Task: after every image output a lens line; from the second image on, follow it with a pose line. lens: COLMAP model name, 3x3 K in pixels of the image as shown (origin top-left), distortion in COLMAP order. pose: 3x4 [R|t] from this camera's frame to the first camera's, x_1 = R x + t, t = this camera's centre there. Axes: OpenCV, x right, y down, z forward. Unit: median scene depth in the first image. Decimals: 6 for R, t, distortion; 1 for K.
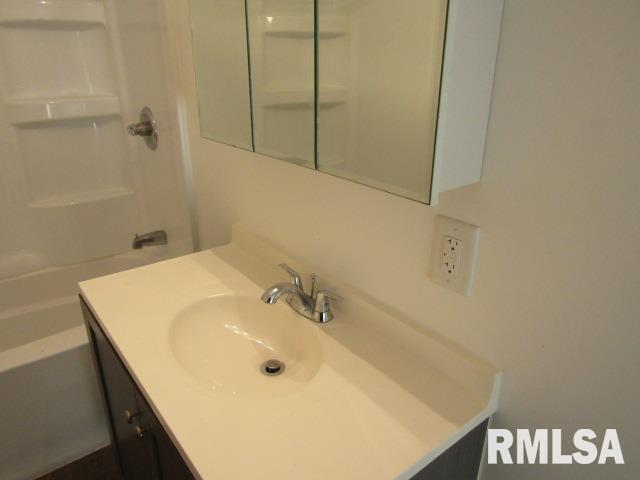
lens RADIAL K [[488.5, 0, 320.0], [0, 488.5, 240.0], [0, 0, 1]] dist [0.002708, 0.004272]
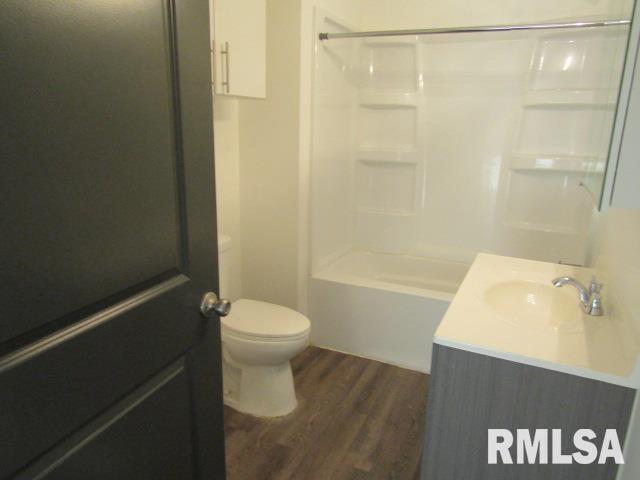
lens RADIAL K [[478.9, 0, 301.3], [0, 478.9, 239.5], [0, 0, 1]] dist [0.003972, 0.004451]
pose [[0.426465, 0.228007, -0.875294, 0.446901], [-0.357459, 0.931416, 0.068464, 0.099651], [0.830873, 0.283685, 0.478720, -0.189132]]
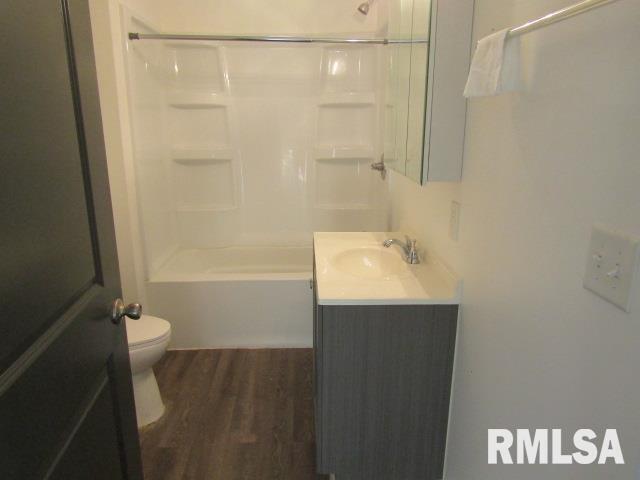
lens RADIAL K [[488.5, 0, 320.0], [0, 488.5, 240.0], [0, 0, 1]] dist [0.002708, 0.004272]
pose [[0.810618, 0.144855, -0.567377, 0.430523], [-0.222727, 0.972367, -0.069961, 0.166598], [0.541564, 0.183082, 0.820481, -0.385225]]
